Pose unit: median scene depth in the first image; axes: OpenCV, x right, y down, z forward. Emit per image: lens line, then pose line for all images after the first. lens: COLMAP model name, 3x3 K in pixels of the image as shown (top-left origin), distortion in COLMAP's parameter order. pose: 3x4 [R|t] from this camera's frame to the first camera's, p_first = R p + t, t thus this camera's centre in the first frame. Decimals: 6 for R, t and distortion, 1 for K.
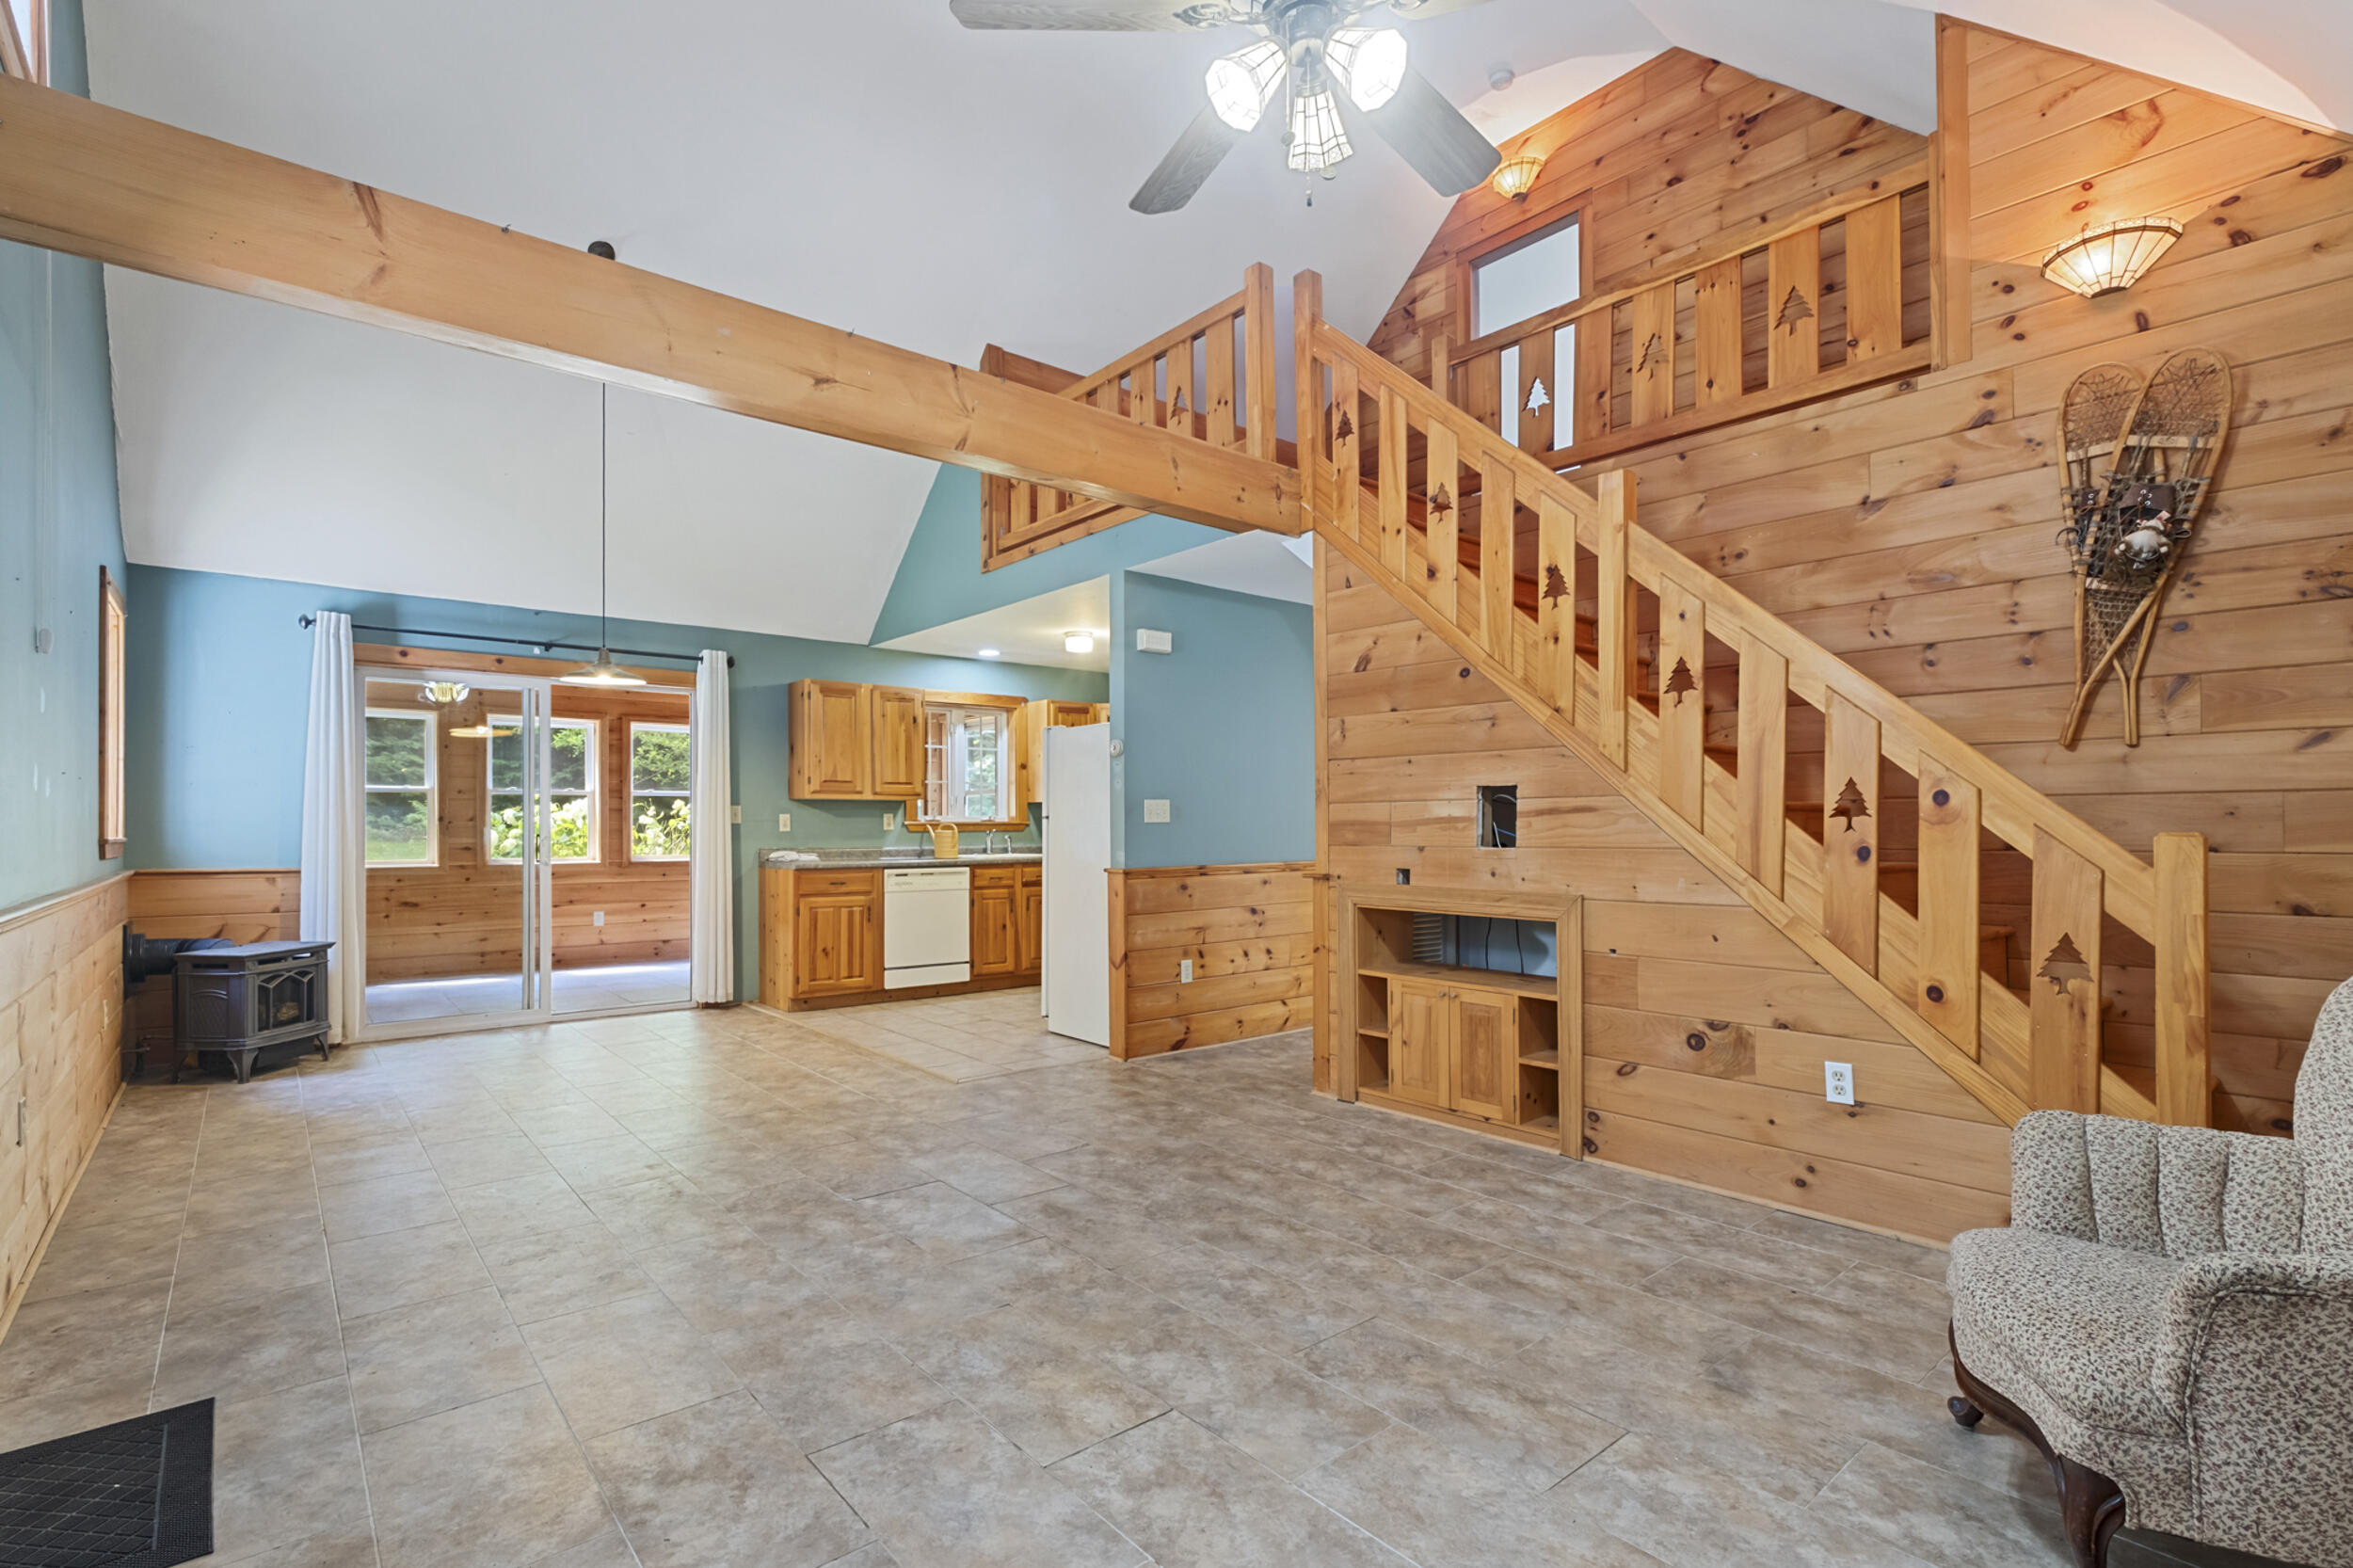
lens RADIAL K [[1083.9, 0, 1168.0], [0, 1083.9, 810.0], [0, 0, 1]] dist [-0.002950, -0.000345]
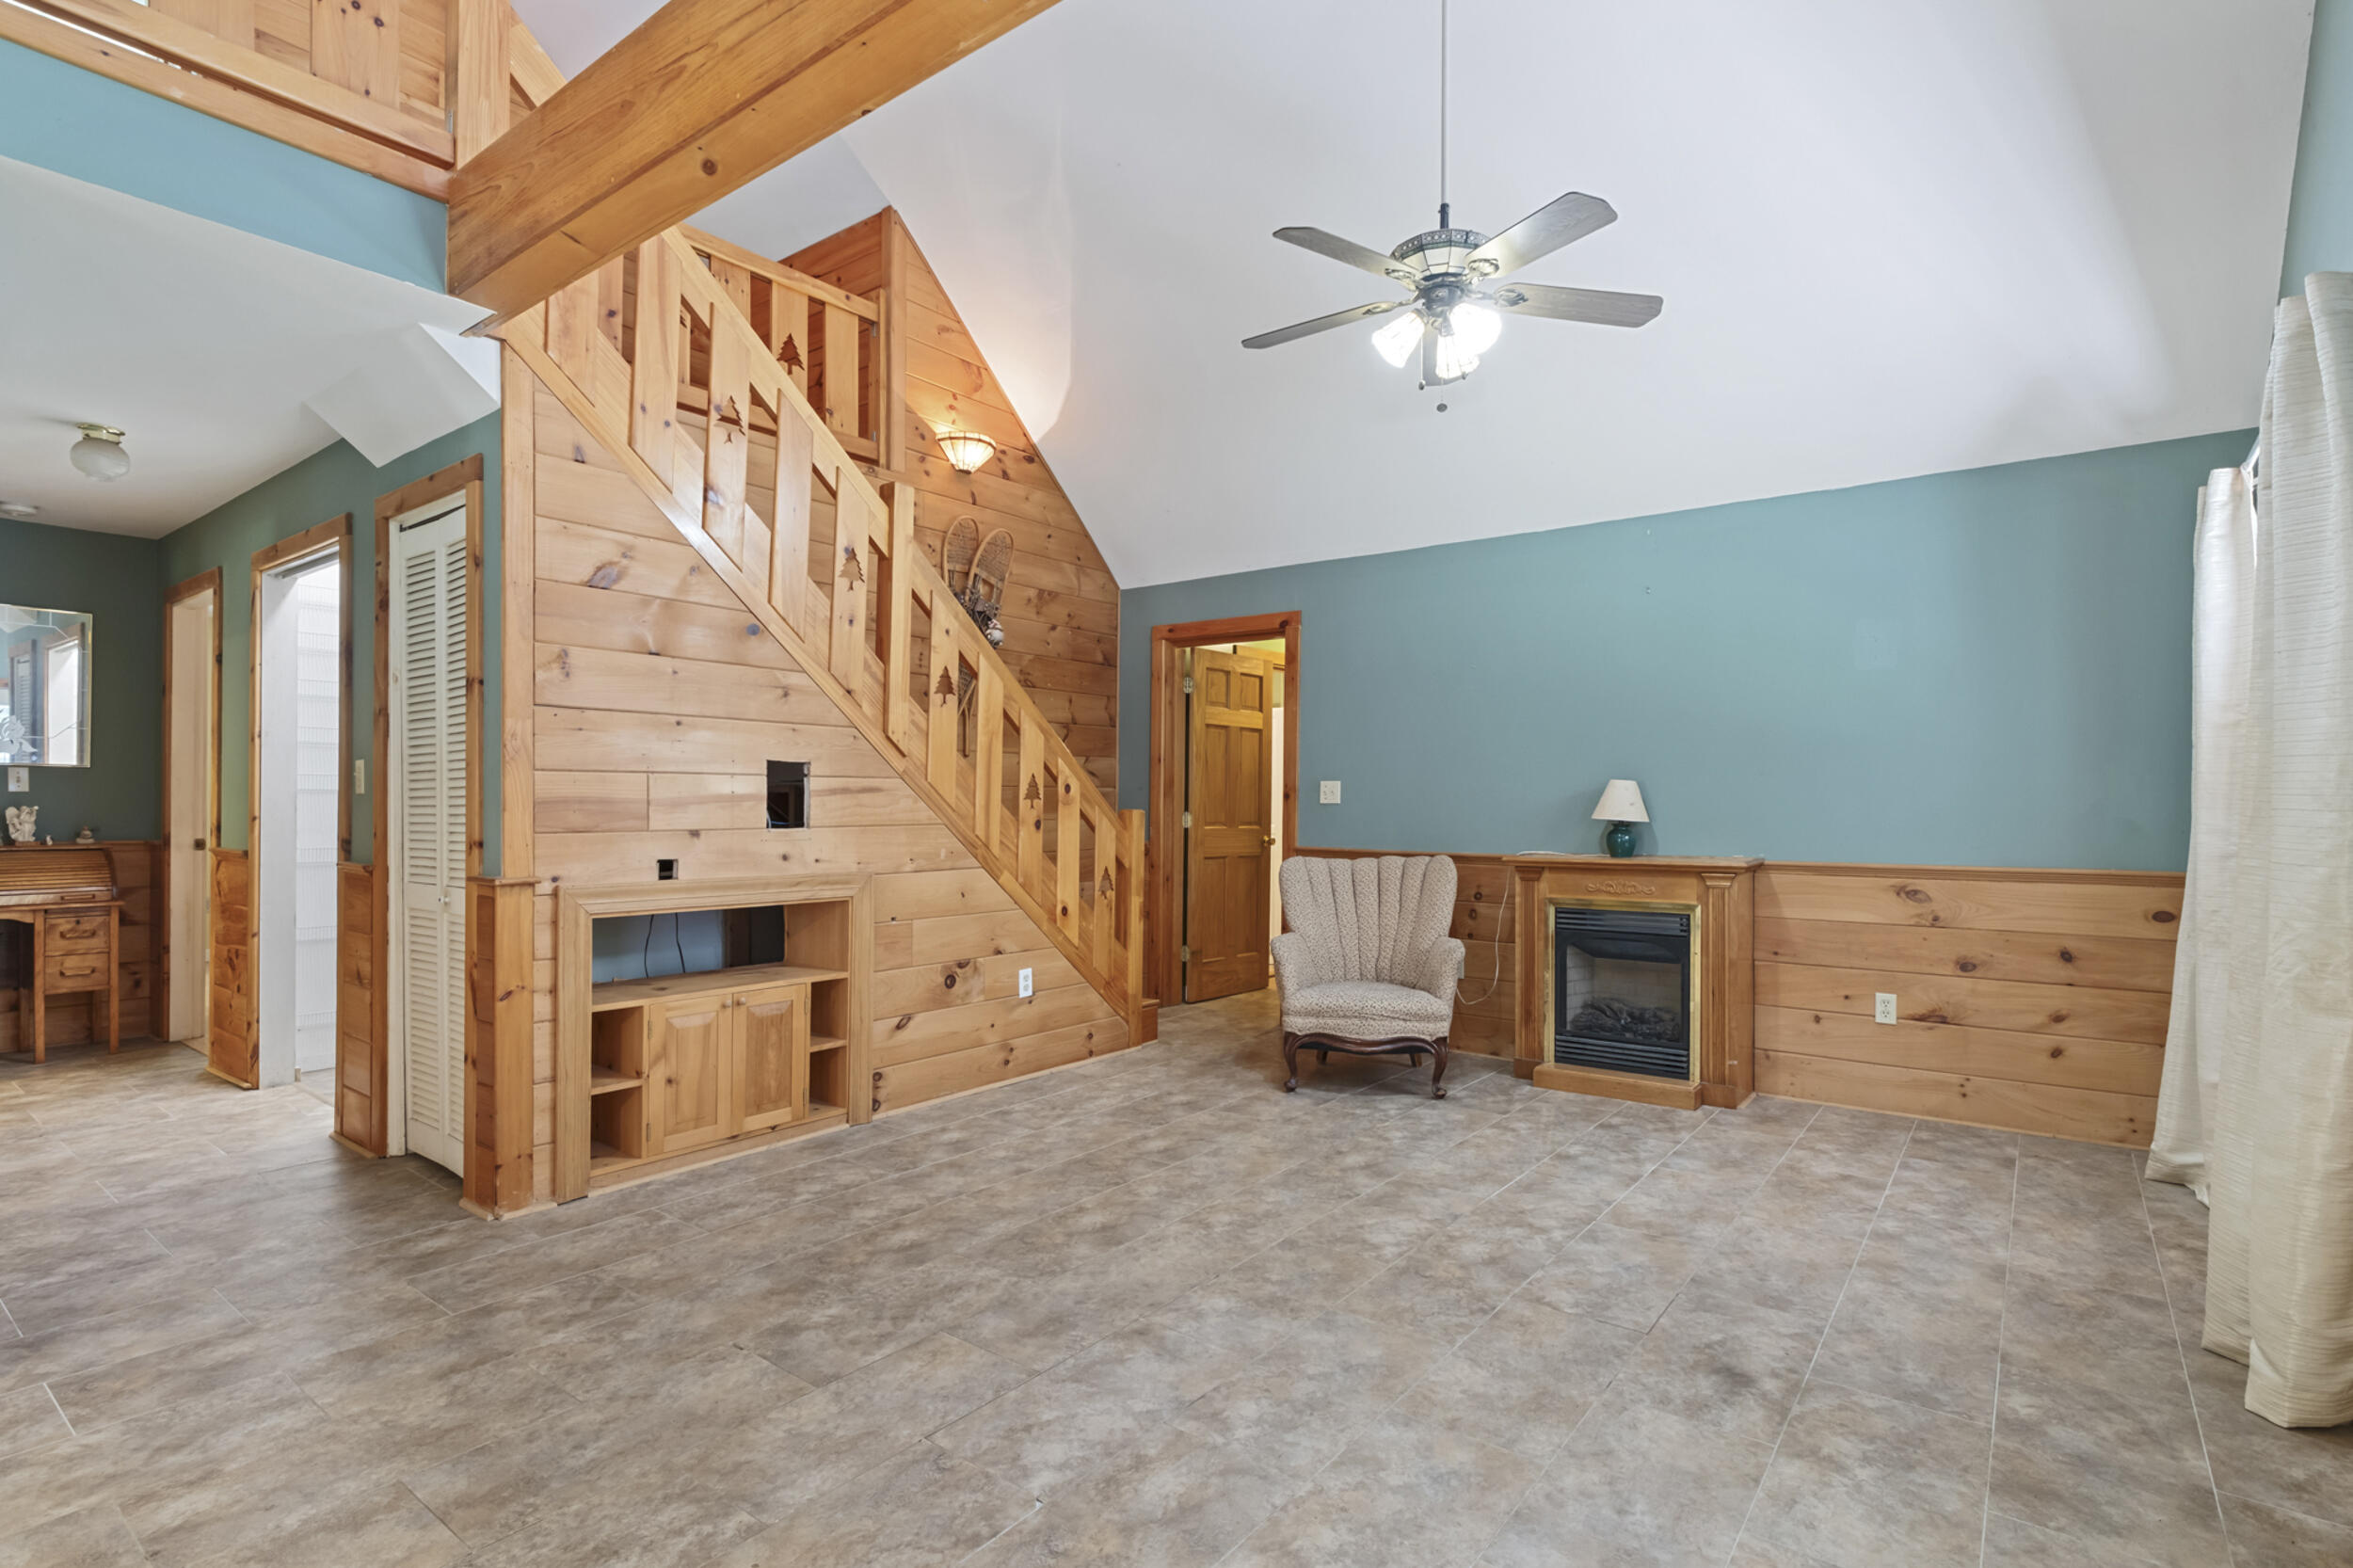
lens RADIAL K [[1142.5, 0, 1182.9], [0, 1142.5, 809.0], [0, 0, 1]] dist [-0.004313, 0.000316]
pose [[-0.220455, -0.003228, 0.975392, -0.874023], [-0.018183, 0.999834, -0.000801, 0.015020], [-0.975228, -0.017912, -0.220477, 1.077476]]
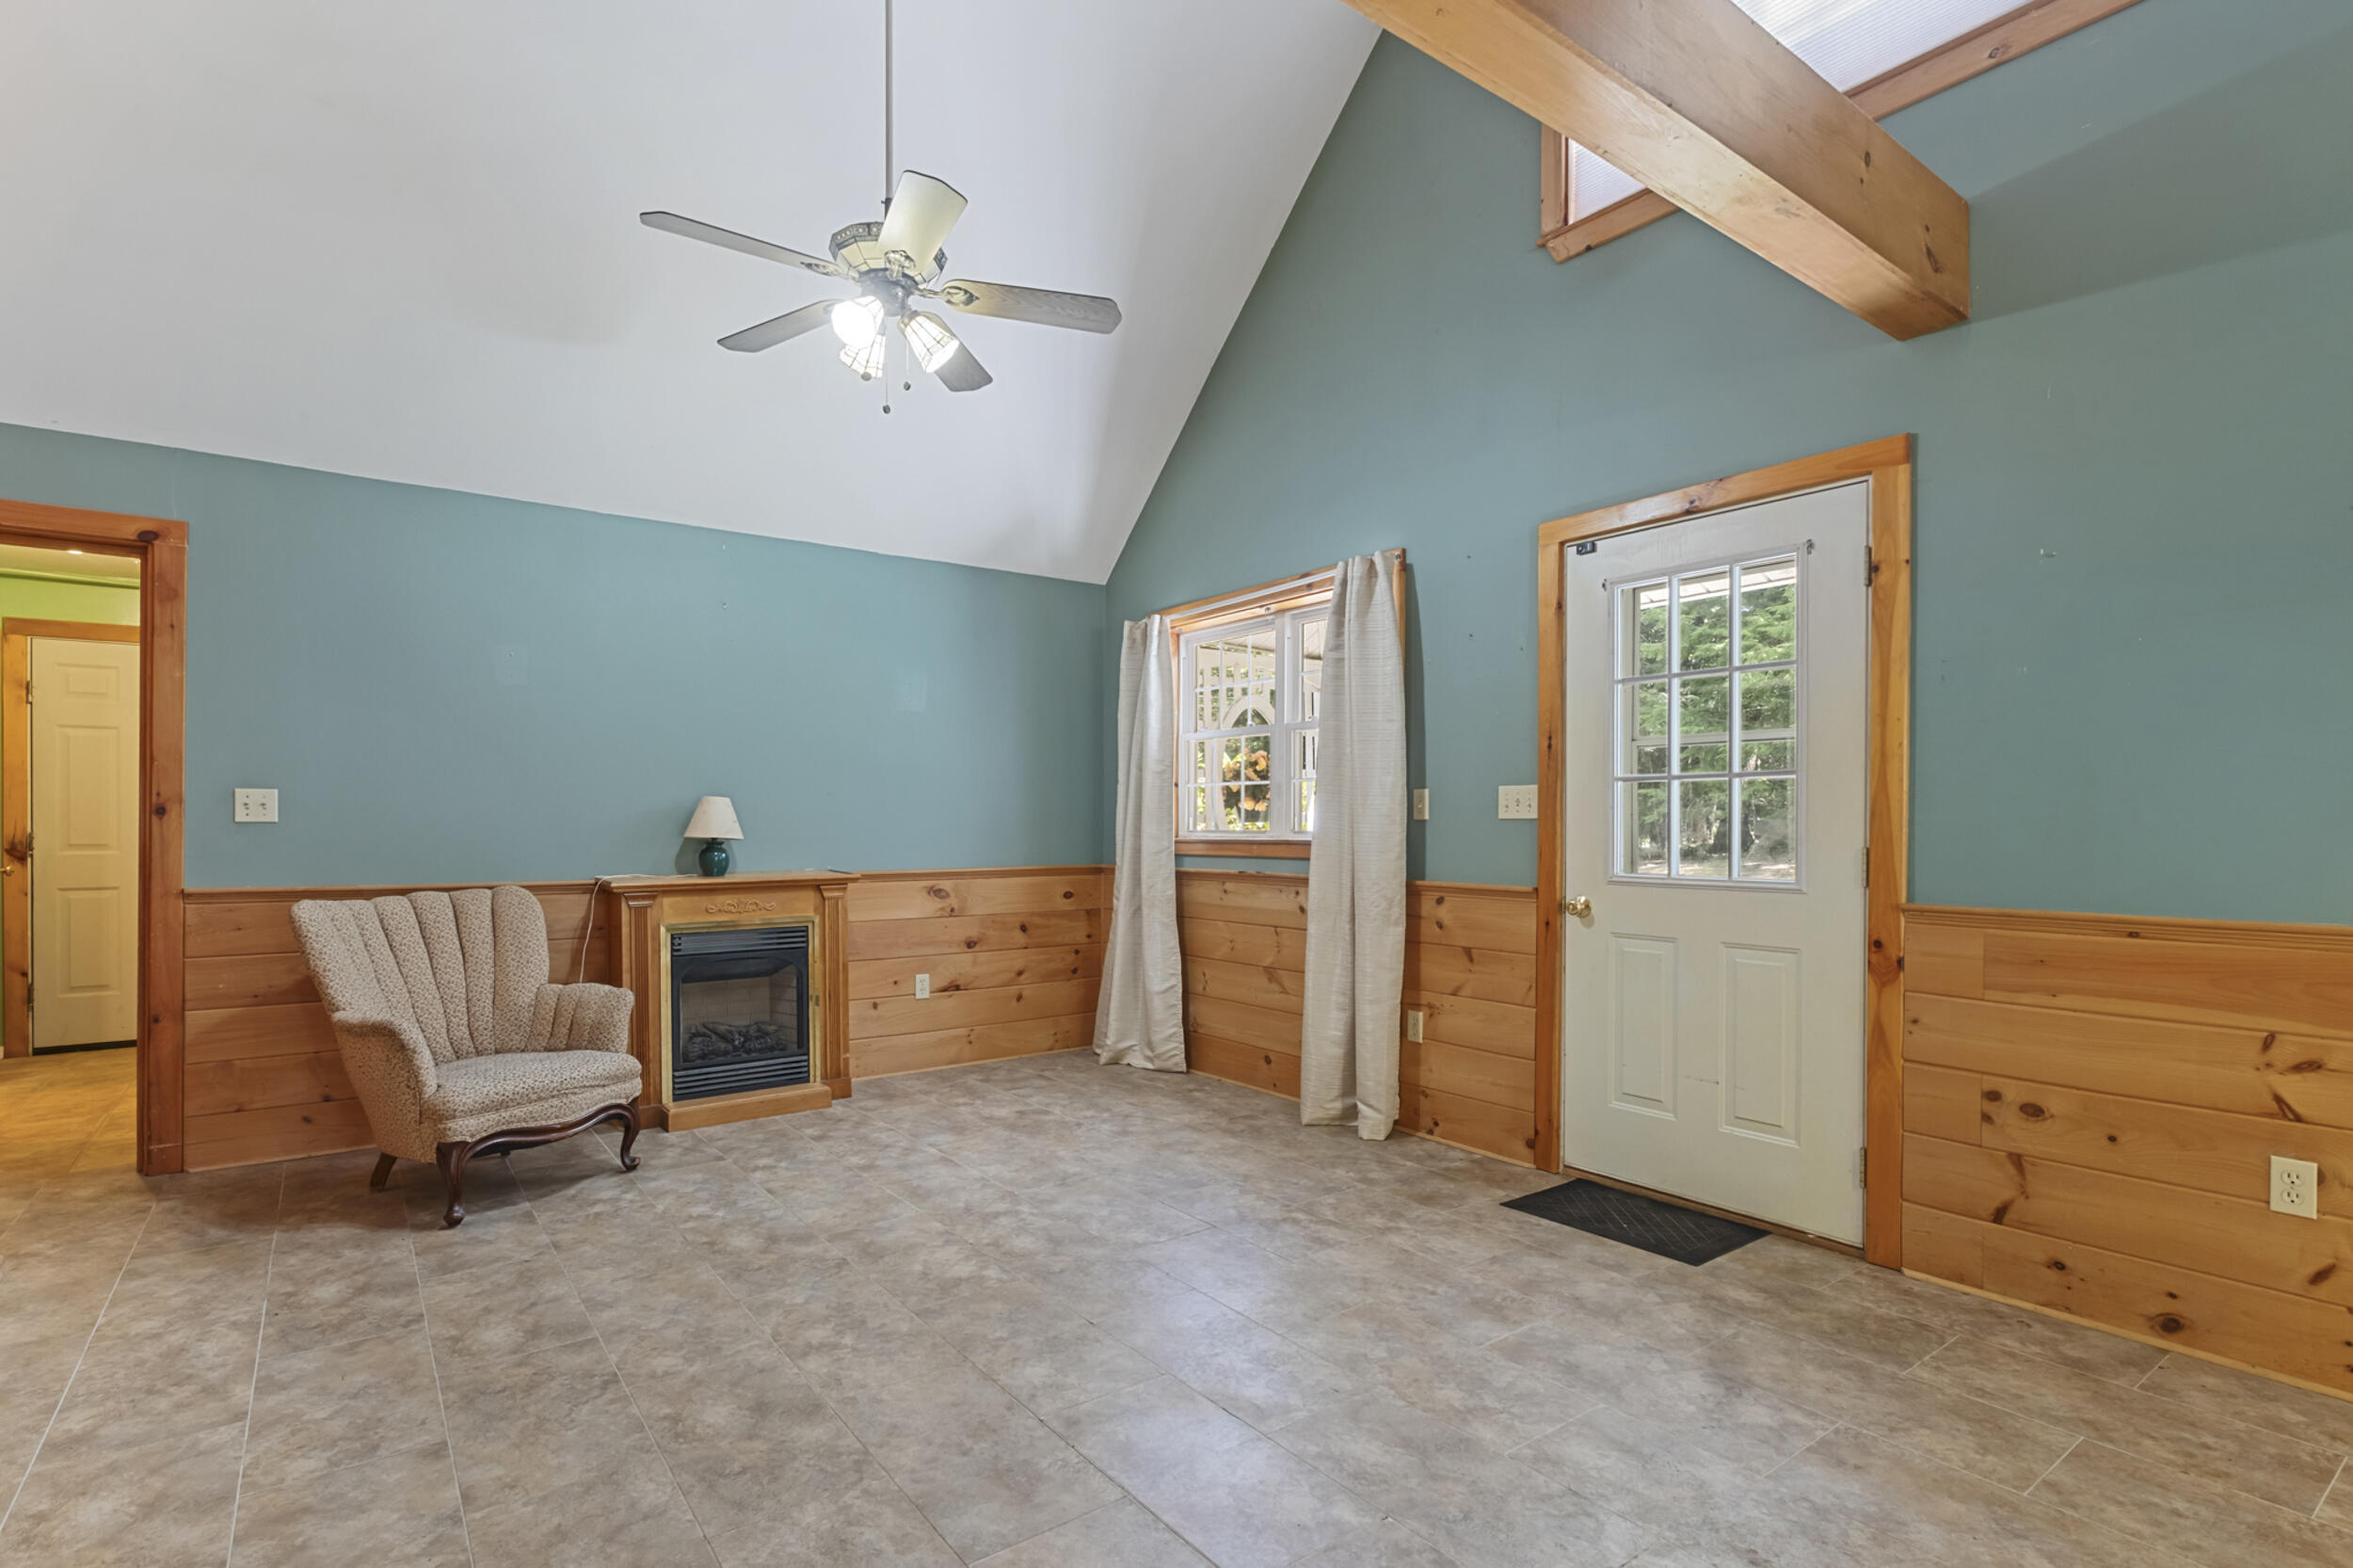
lens RADIAL K [[1142.1, 0, 1182.2], [0, 1142.1, 820.3], [0, 0, 1]] dist [-0.004236, 0.000045]
pose [[-0.998499, 0.002546, 0.054710, -0.227596], [0.001578, 0.999842, -0.017716, 0.021954], [-0.054746, -0.017603, -0.998345, 1.603391]]
